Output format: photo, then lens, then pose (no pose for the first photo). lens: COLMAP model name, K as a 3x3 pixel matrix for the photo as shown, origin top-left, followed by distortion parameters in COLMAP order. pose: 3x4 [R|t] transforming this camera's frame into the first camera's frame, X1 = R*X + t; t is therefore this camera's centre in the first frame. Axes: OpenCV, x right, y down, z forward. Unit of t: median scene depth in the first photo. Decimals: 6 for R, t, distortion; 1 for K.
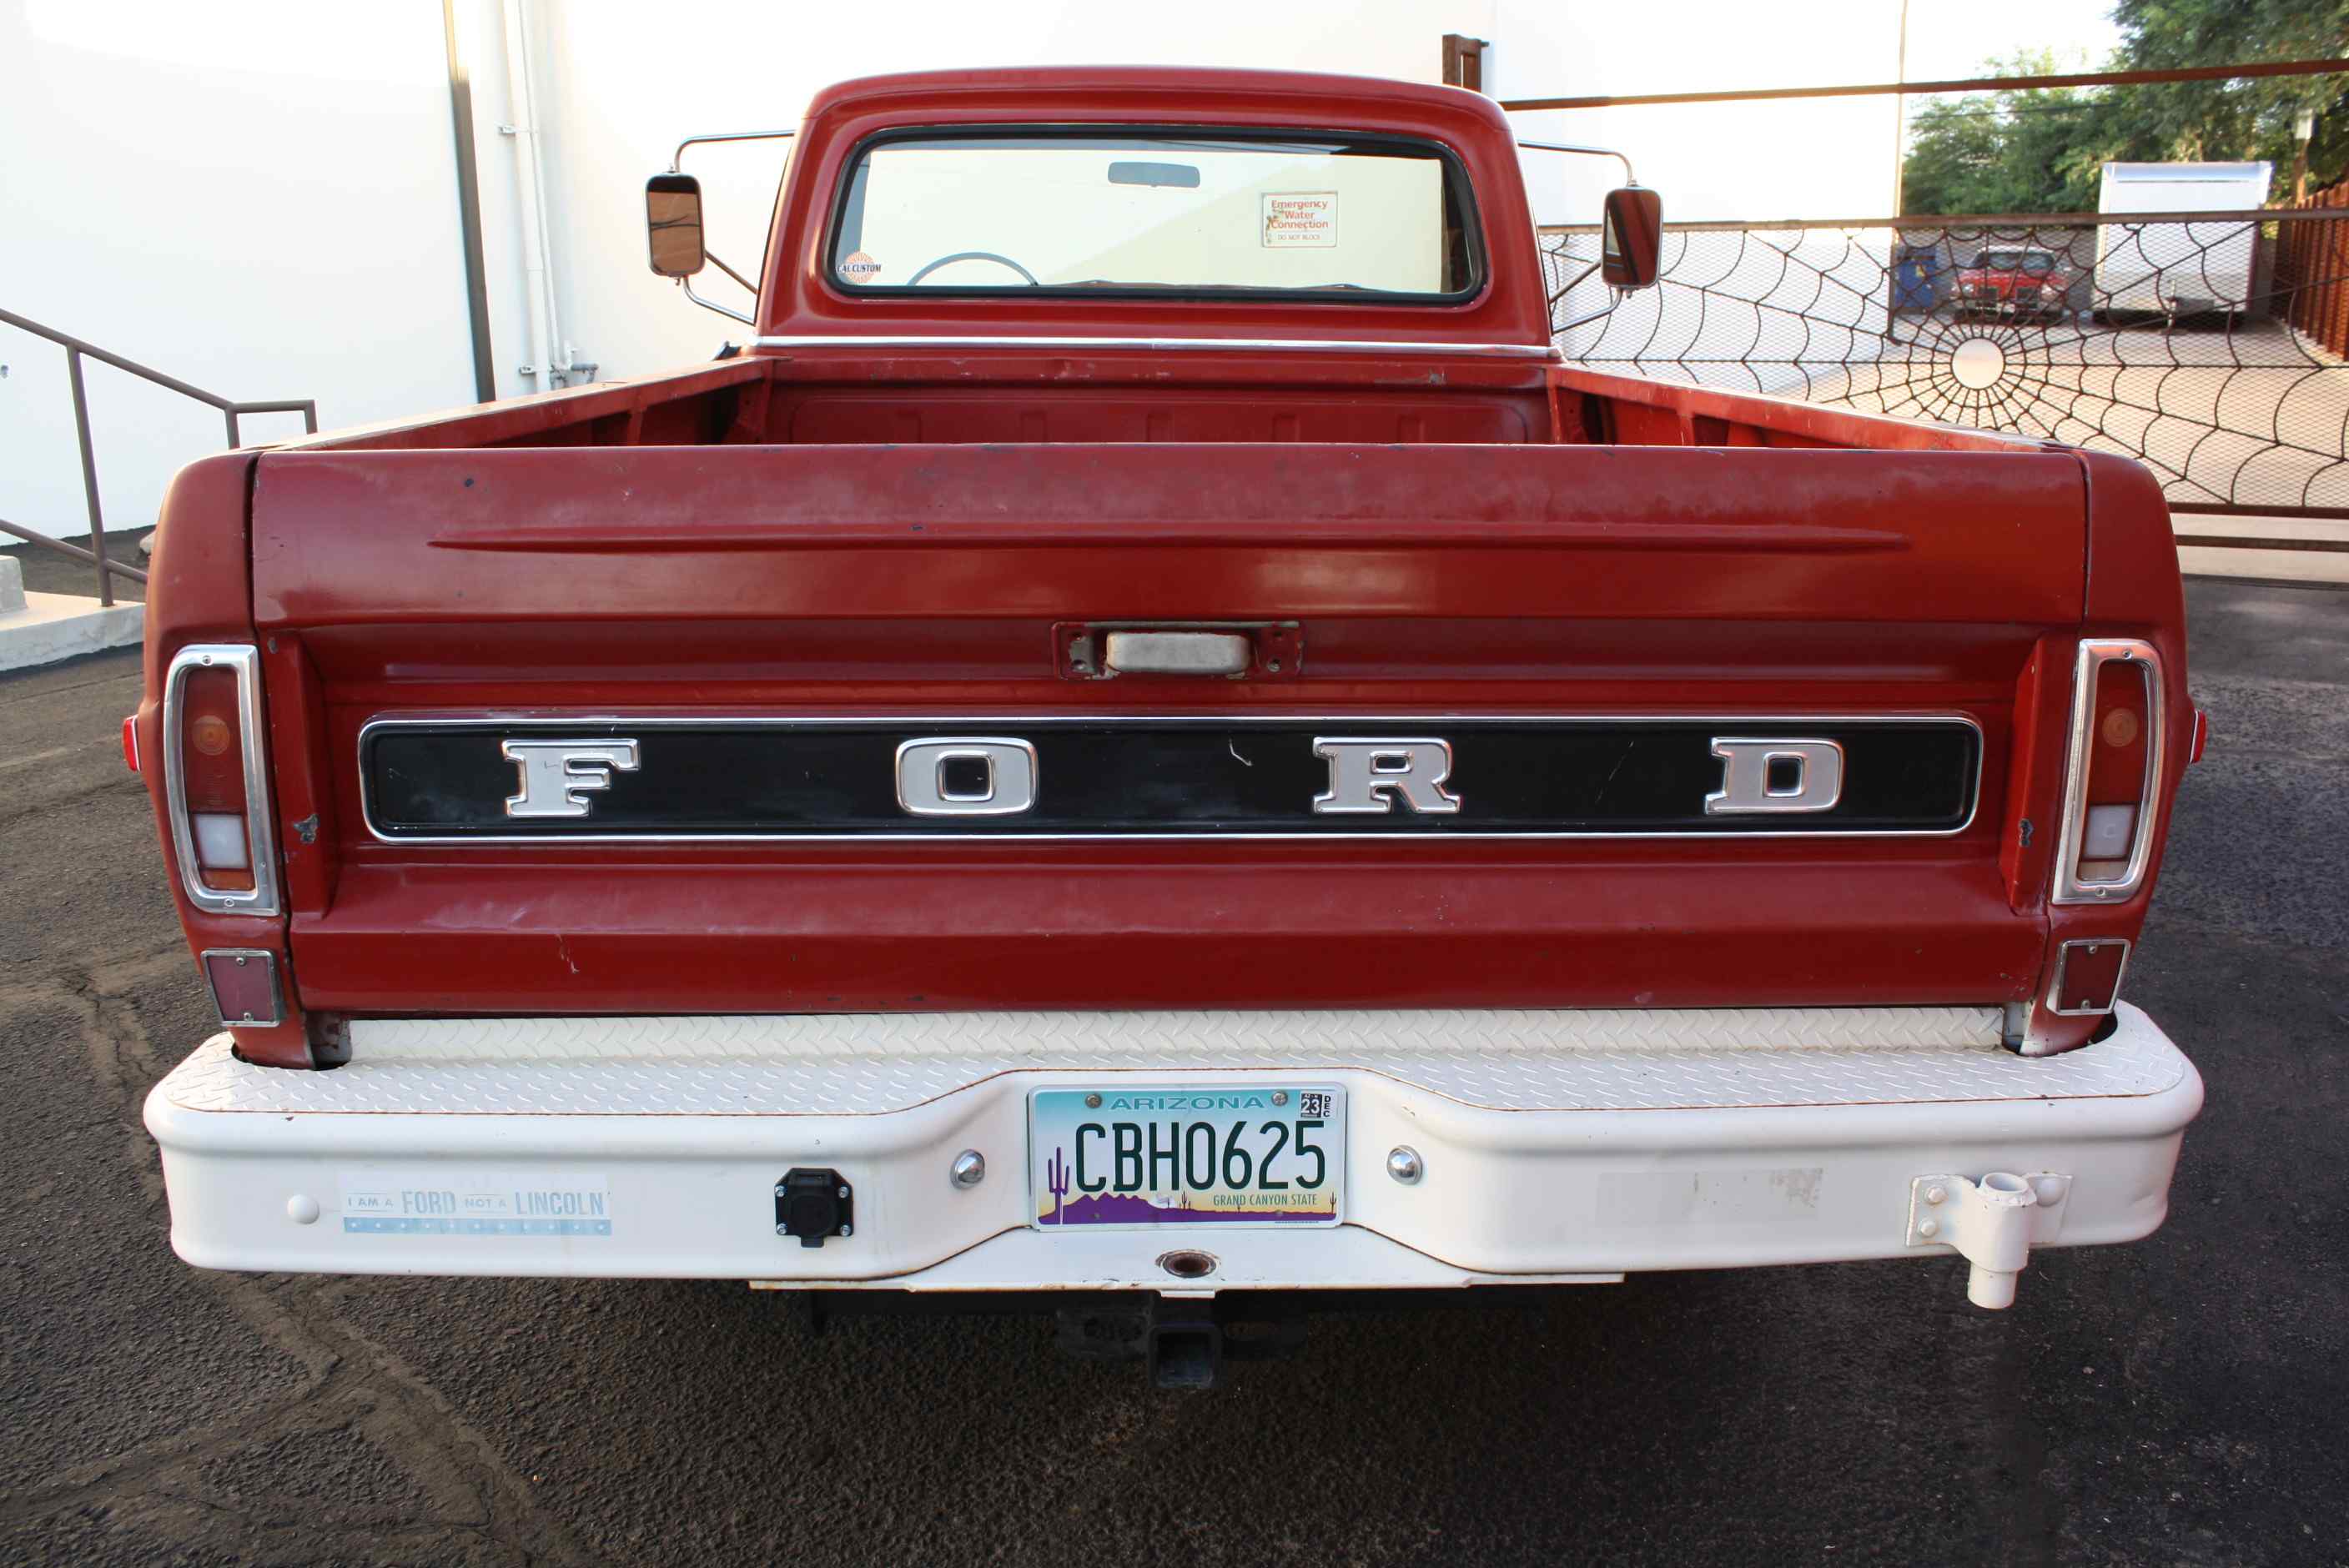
lens RADIAL K [[1978.4, 0, 1175.6], [0, 1978.4, 794.3], [0, 0, 1]] dist [-0.144038, 0.098502]
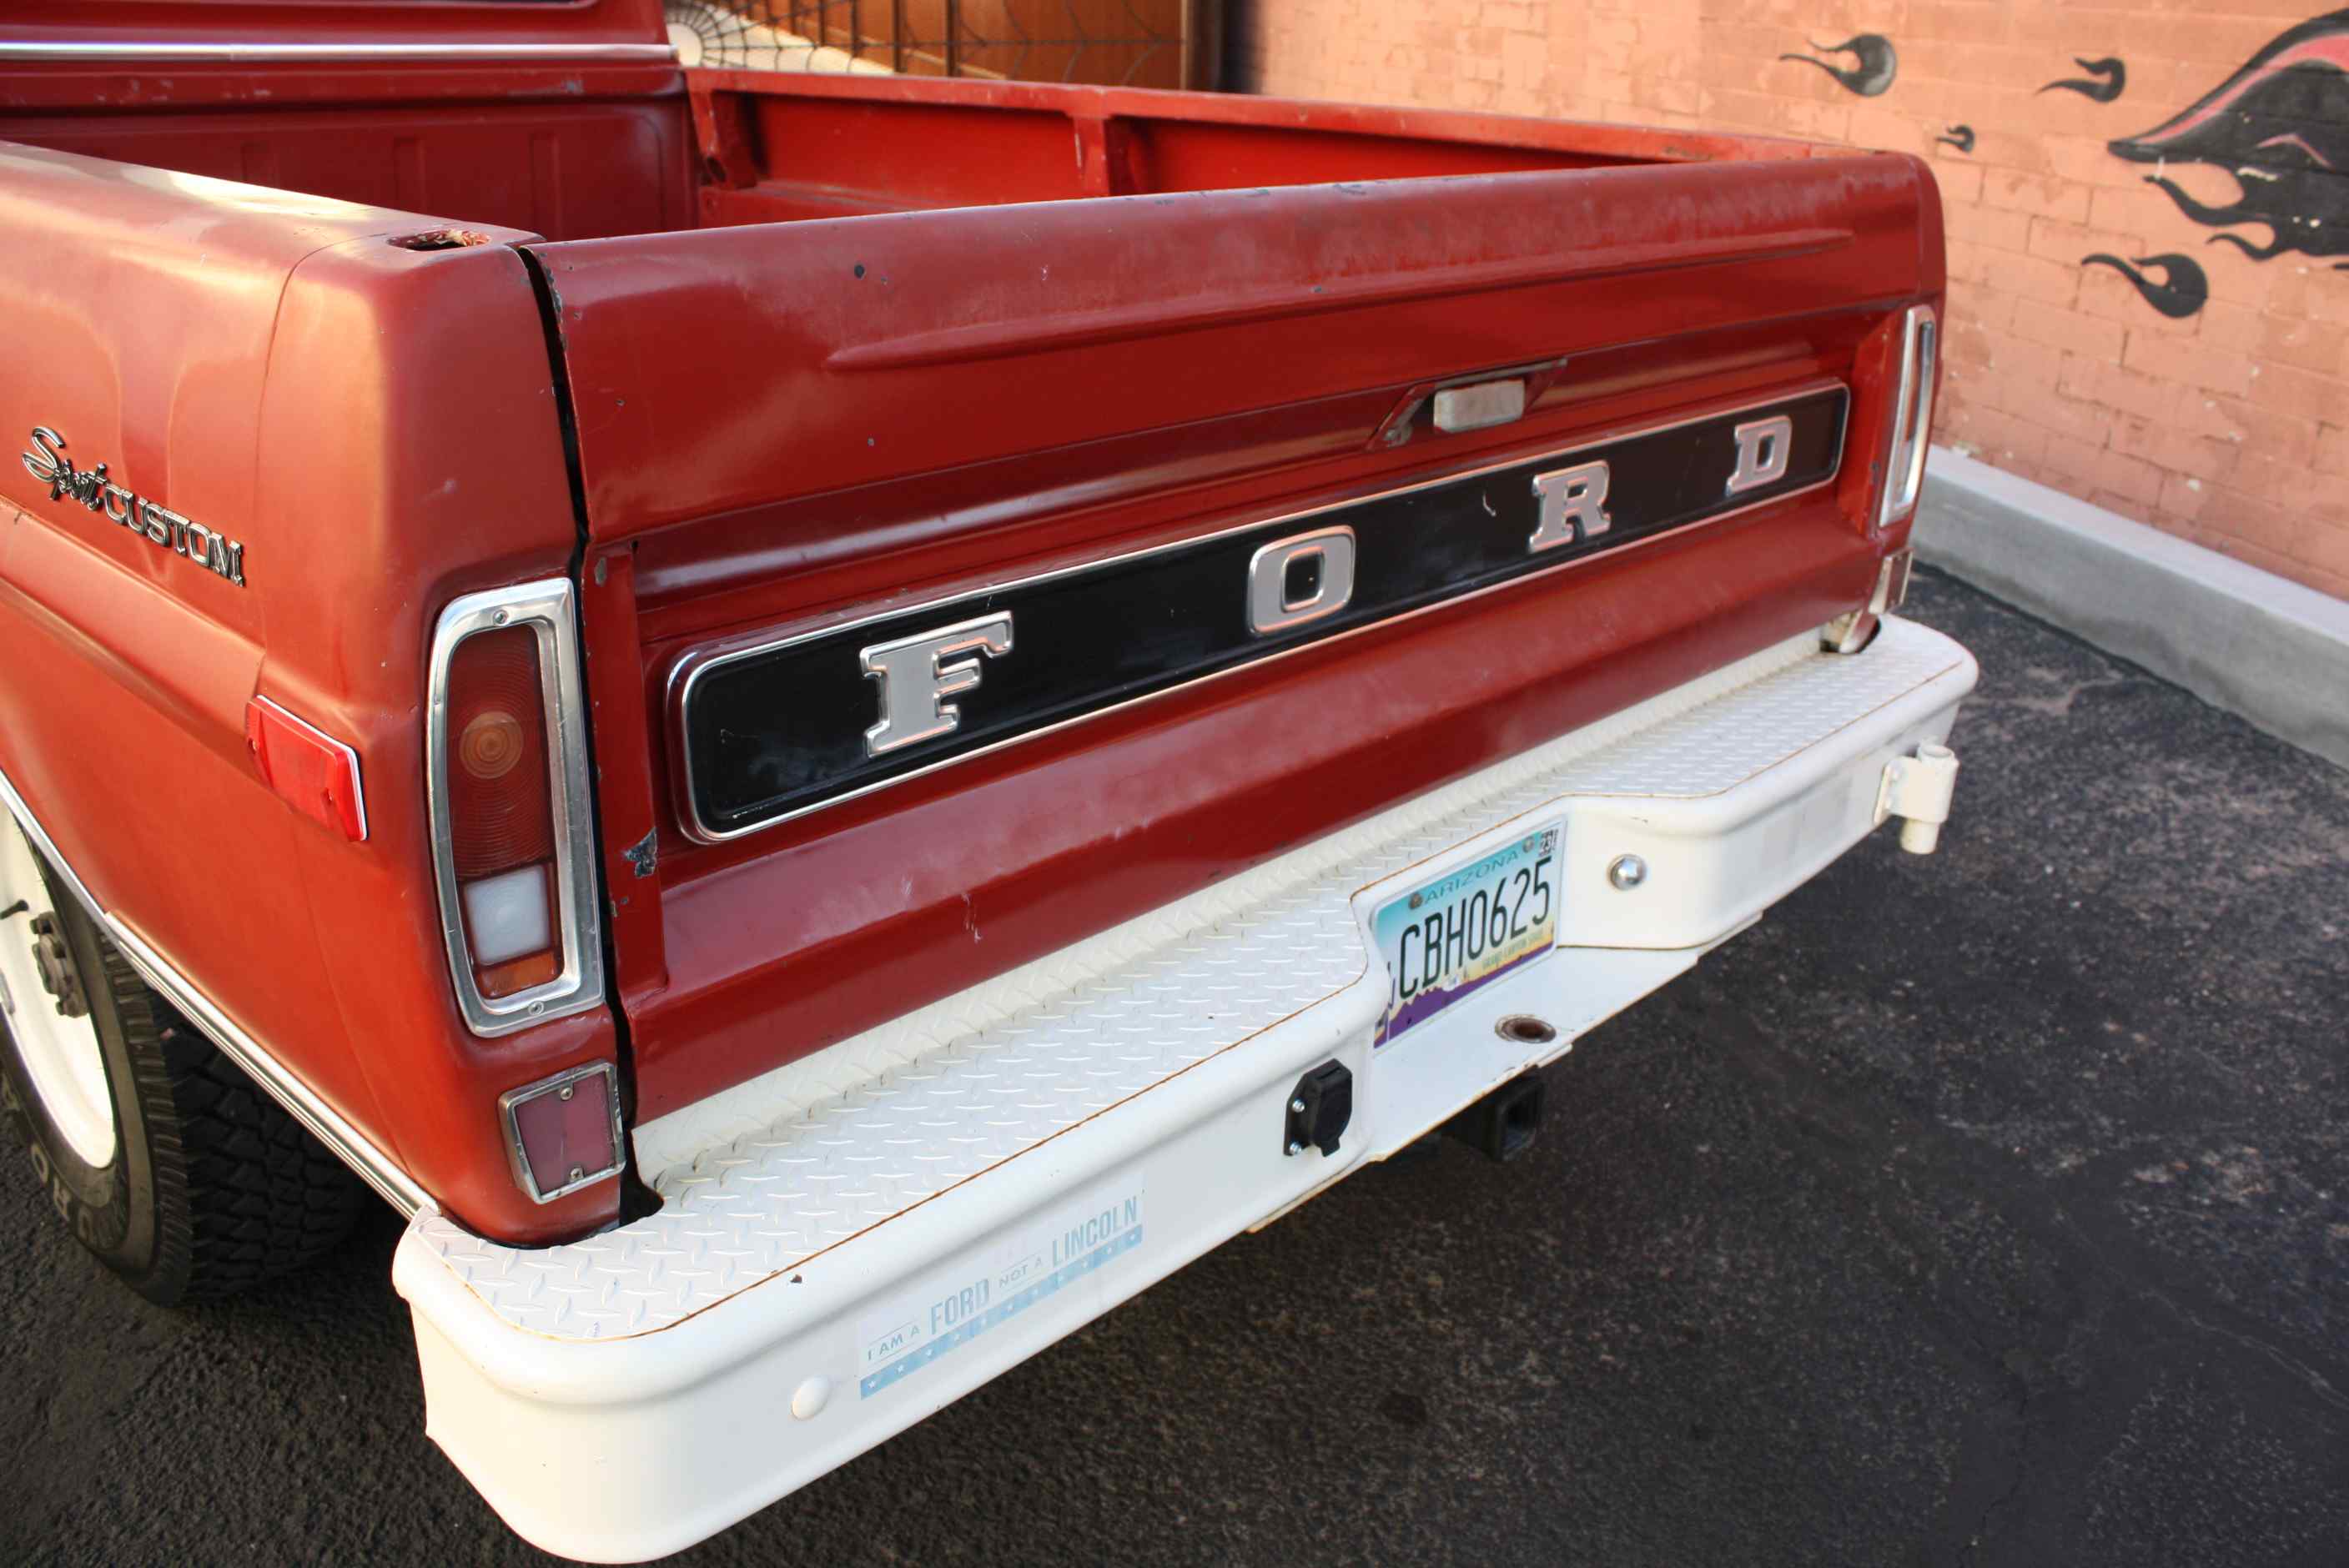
lens RADIAL K [[1964.7, 0, 1183.3], [0, 1964.7, 793.1], [0, 0, 1]] dist [-0.160505, 0.134429]
pose [[0.704696, -0.253189, 0.662796, -0.719119], [0.147902, 0.966060, 0.211784, -0.105574], [-0.693922, -0.051215, 0.718226, 0.416713]]
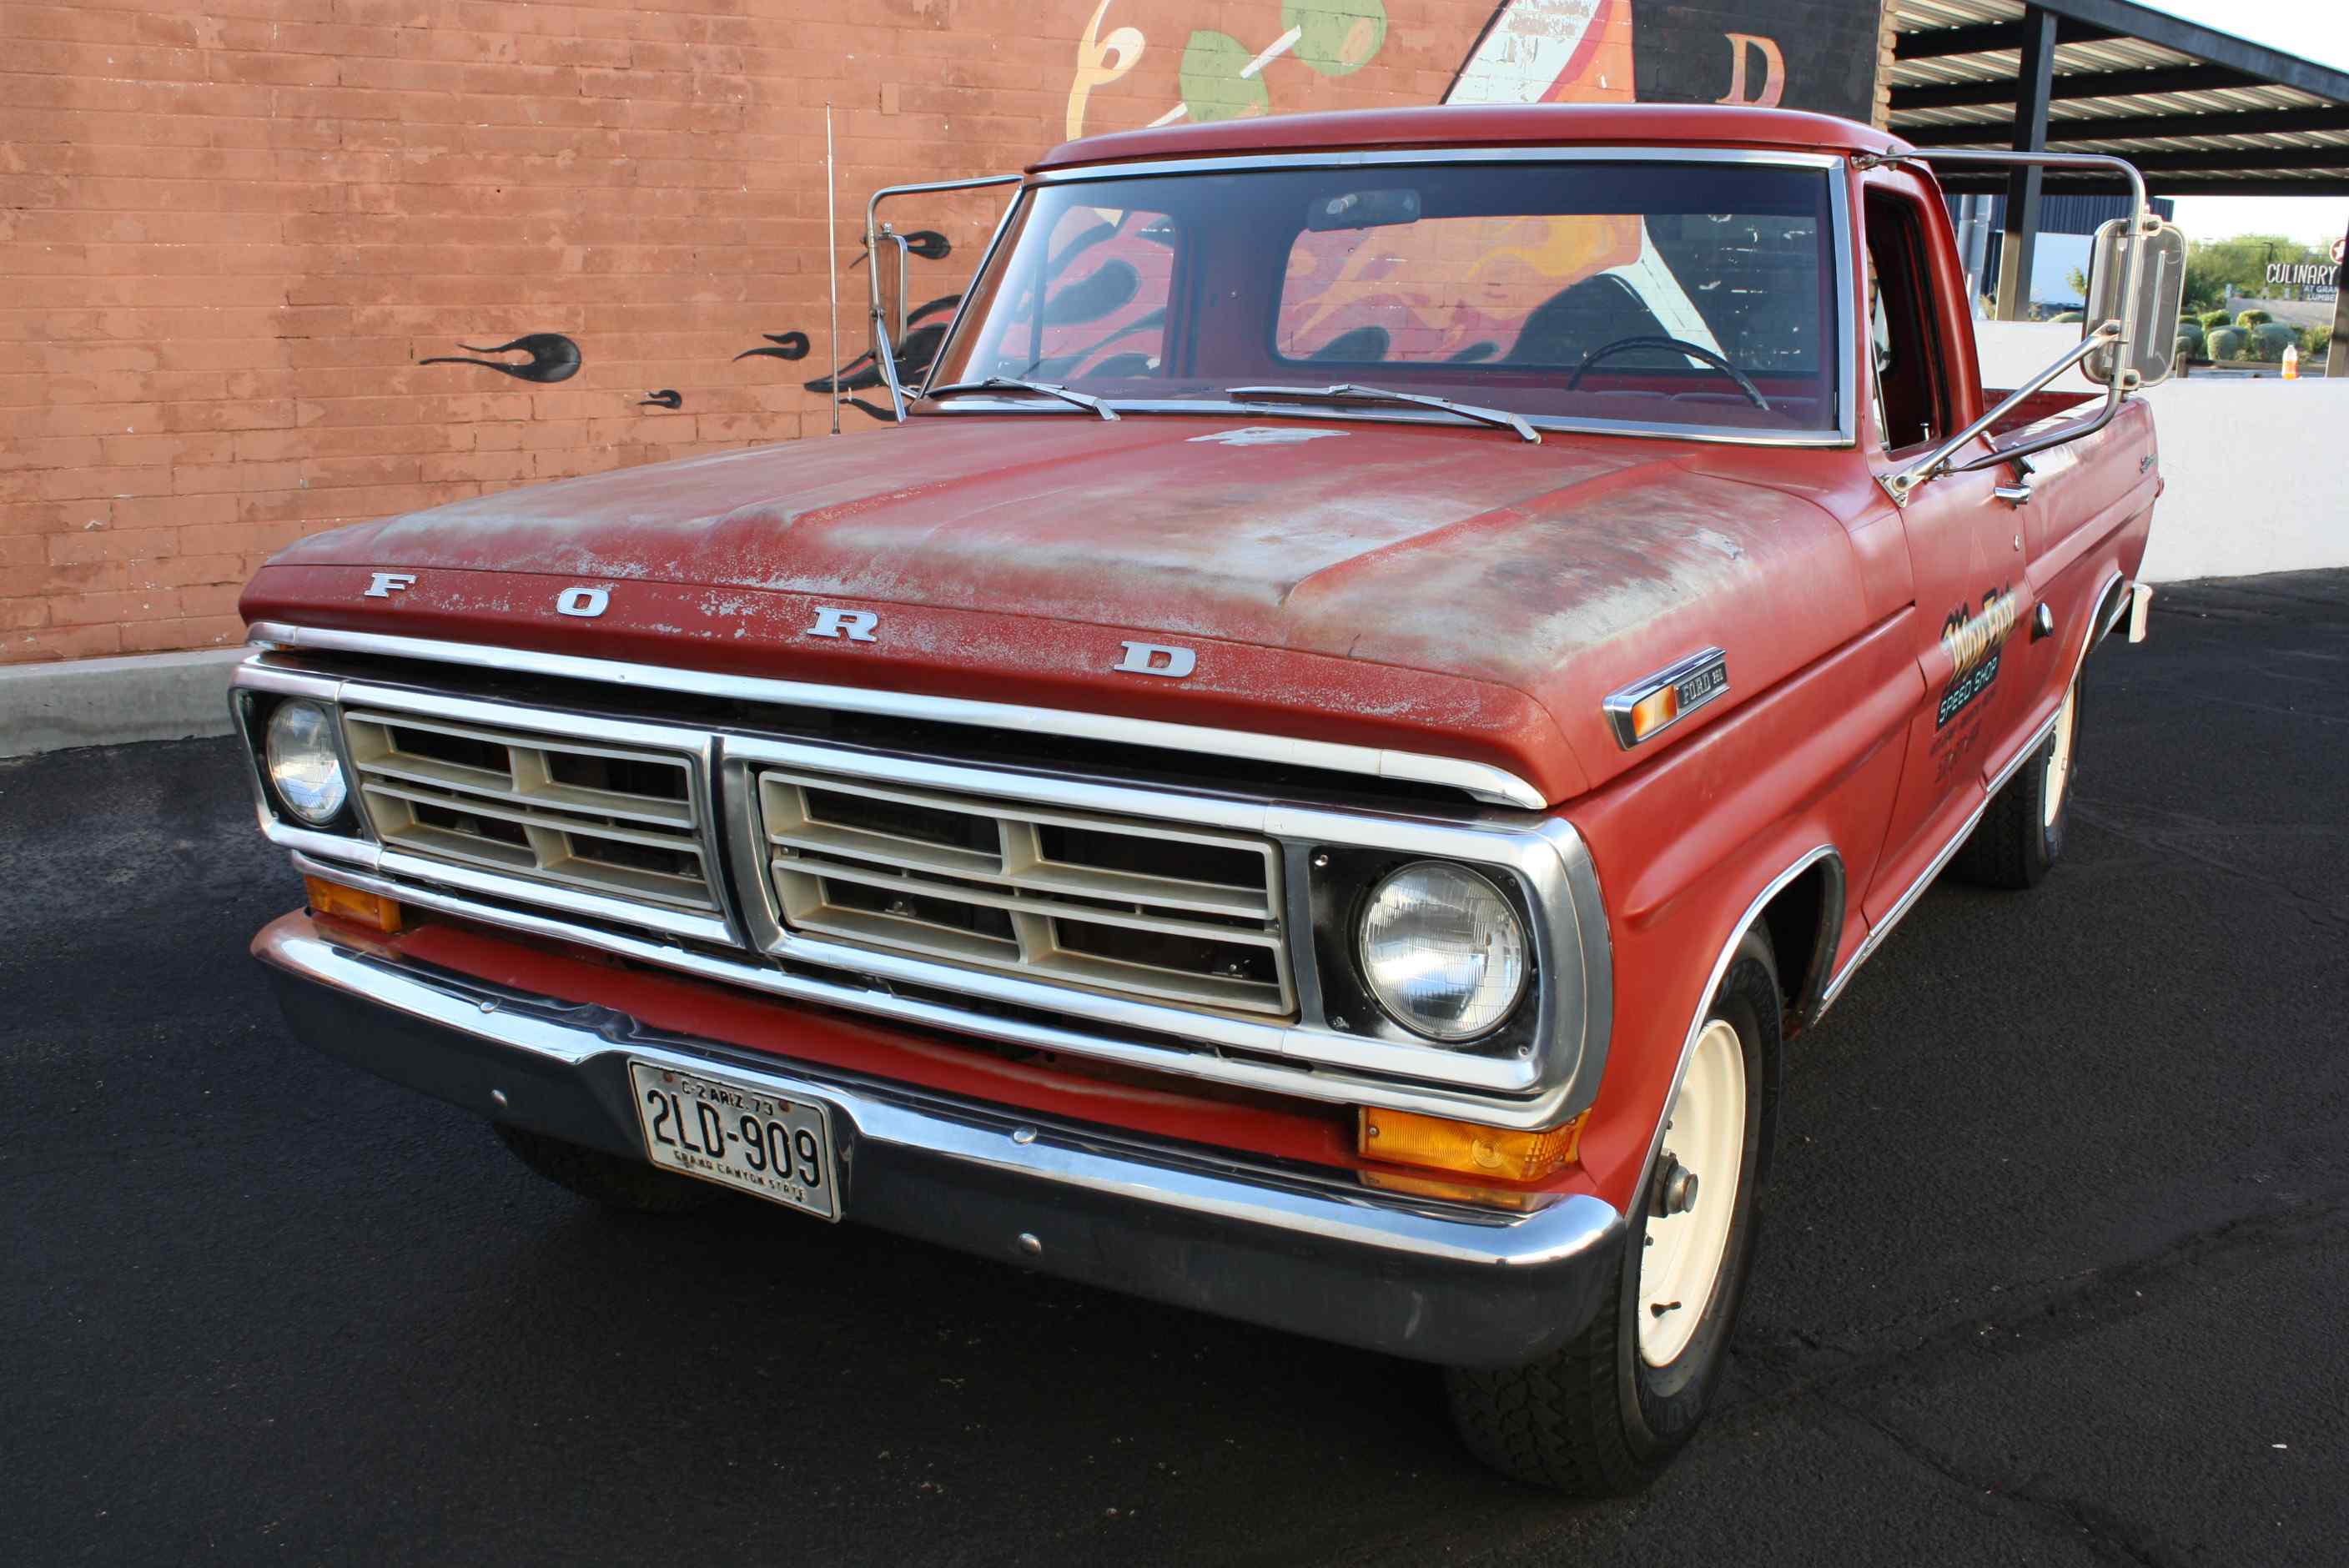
lens RADIAL K [[2076.2, 0, 1200.7], [0, 2076.2, 795.8], [0, 0, 1]] dist [-0.163338, 0.148679]
pose [[-0.851871, -0.134605, 0.506159, -0.915013], [0.126674, 0.884769, 0.448484, -1.232020], [-0.508202, 0.446168, -0.736658, 4.353333]]
